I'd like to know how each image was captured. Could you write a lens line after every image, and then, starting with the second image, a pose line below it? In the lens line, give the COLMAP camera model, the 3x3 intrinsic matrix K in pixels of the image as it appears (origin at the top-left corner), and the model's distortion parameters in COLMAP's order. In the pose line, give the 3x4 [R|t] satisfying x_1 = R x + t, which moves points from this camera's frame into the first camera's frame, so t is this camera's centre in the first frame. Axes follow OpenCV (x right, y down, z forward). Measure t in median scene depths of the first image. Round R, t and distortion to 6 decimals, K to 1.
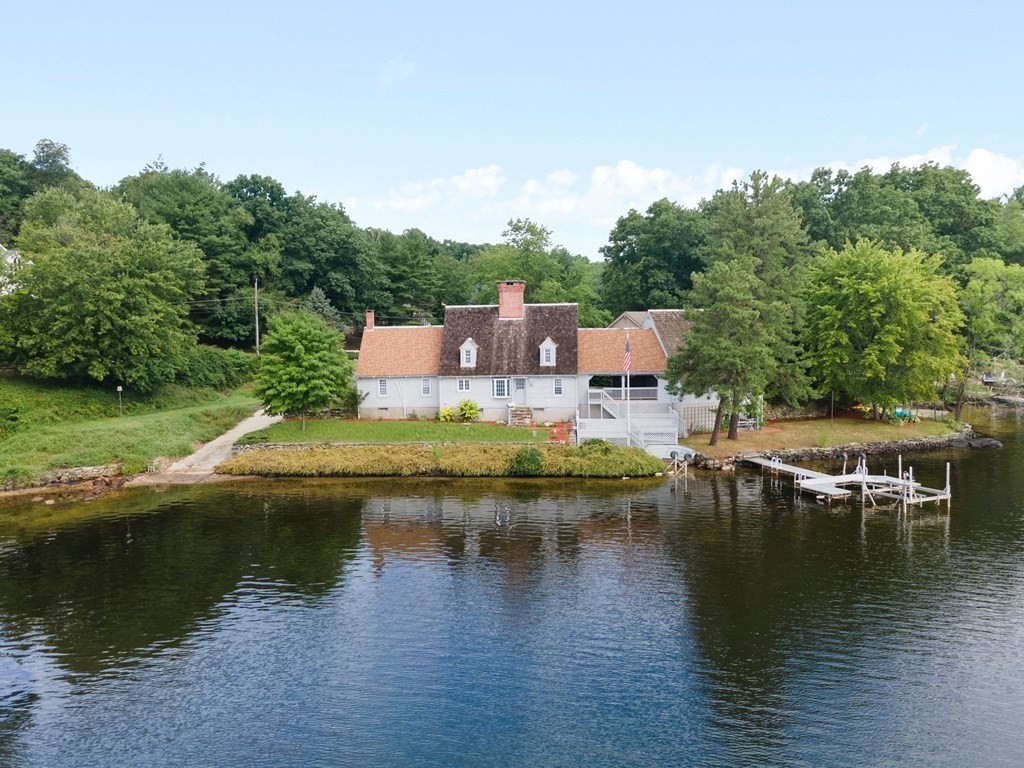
lens RADIAL K [[761.4, 0, 512.0], [0, 761.4, 384.0], [0, 0, 1]] dist [0.032485, 0.003664]
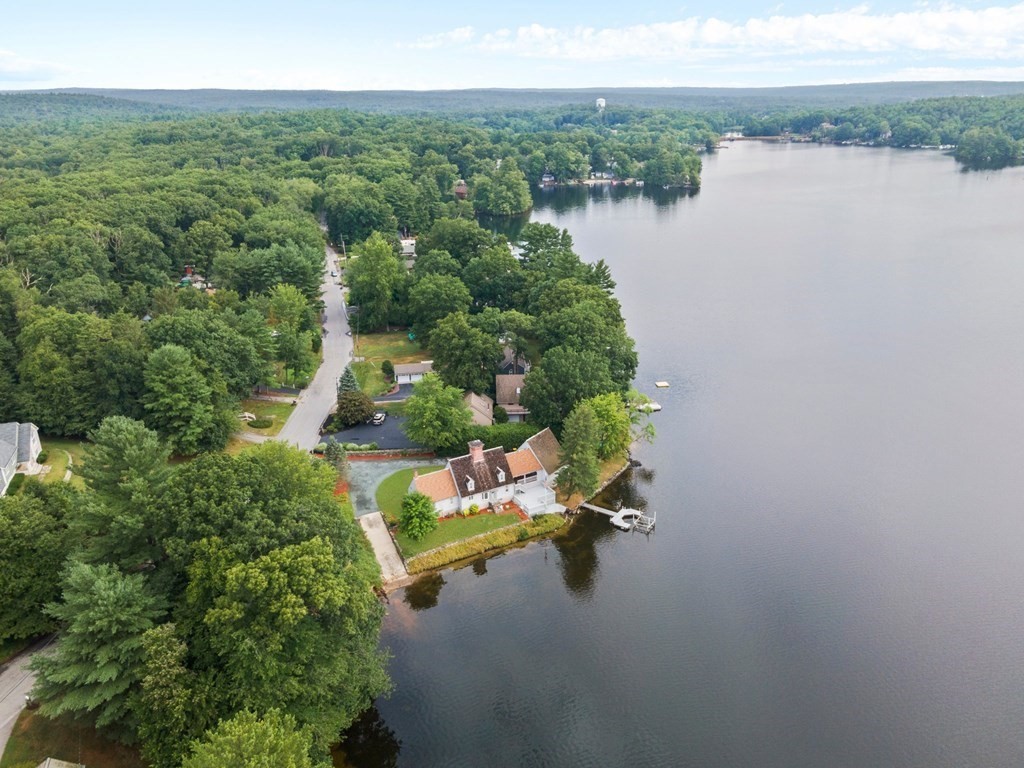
lens RADIAL K [[747.2, 0, 512.2], [0, 747.2, 389.9], [0, 0, 1]] dist [0.034930, -0.003512]
pose [[0.825682, -0.193672, 0.529849, -1.075179], [0.050276, 0.960748, 0.272829, -0.906692], [-0.561891, -0.198631, 0.803010, -0.795674]]
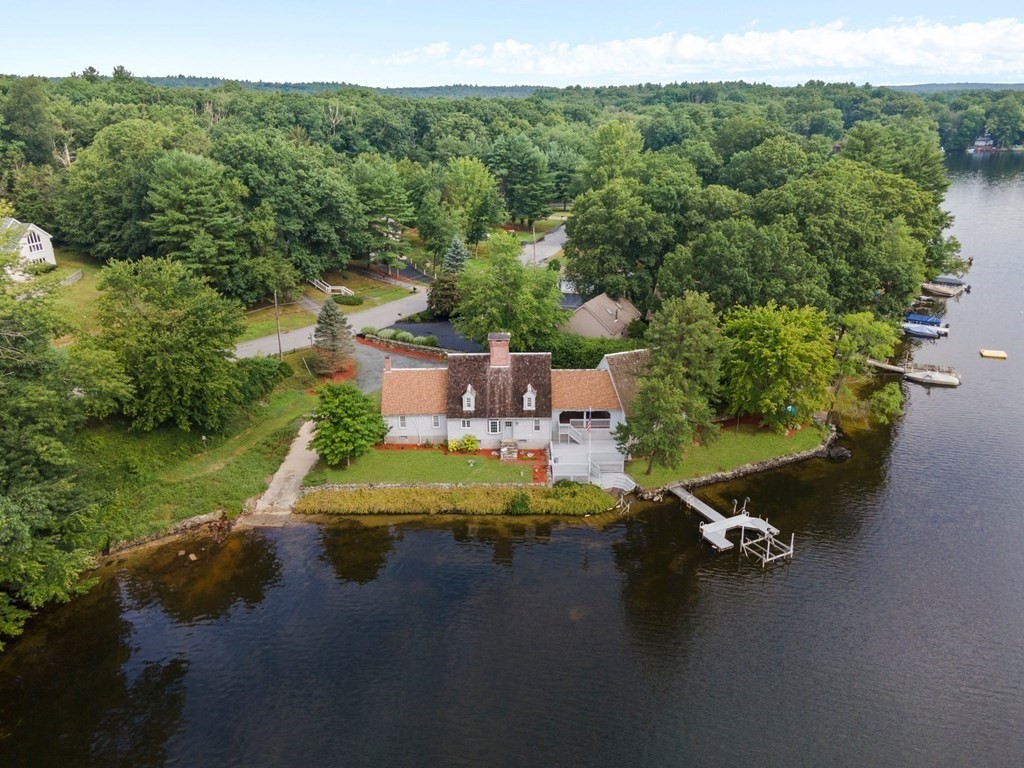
lens RADIAL K [[747.2, 0, 512.2], [0, 747.2, 389.9], [0, 0, 1]] dist [0.034930, -0.003512]
pose [[0.997503, -0.018861, 0.068061, -0.069807], [-0.000056, 0.963470, 0.267815, -0.400805], [-0.070626, -0.267150, 0.961064, -0.238236]]
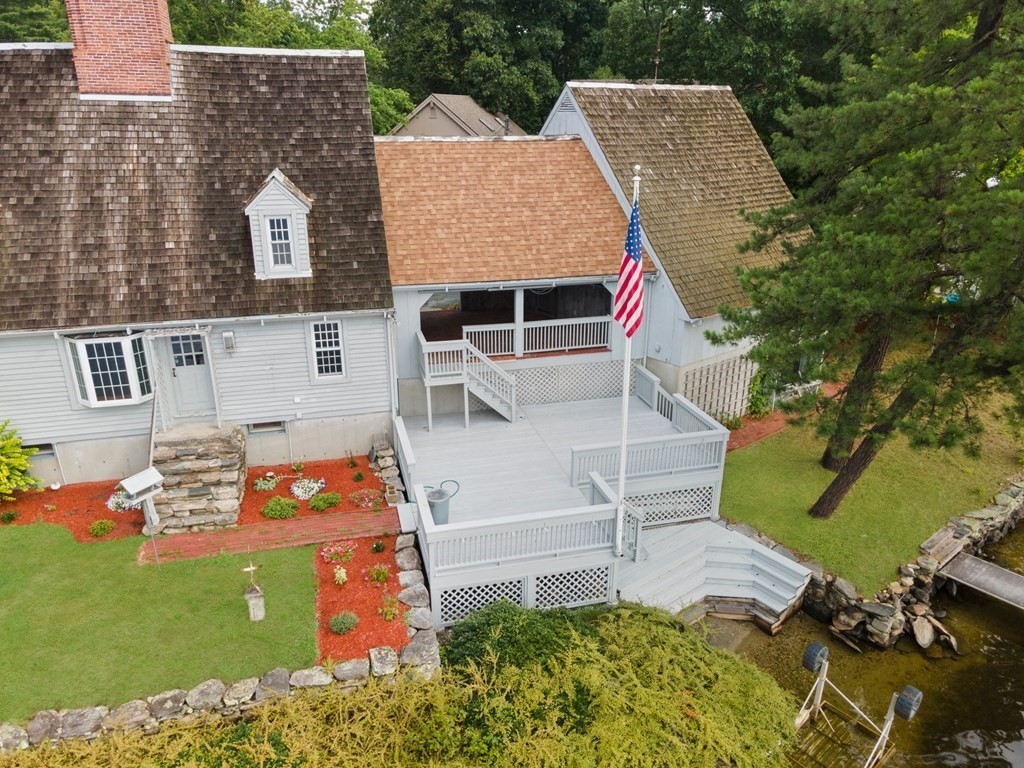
lens RADIAL K [[747.2, 0, 512.2], [0, 747.2, 389.9], [0, 0, 1]] dist [0.034930, -0.003512]
pose [[0.943739, -0.099527, 0.315360, 0.034407], [0.011667, 0.963062, 0.269027, -0.057473], [-0.330486, -0.250212, 0.910040, 0.697013]]
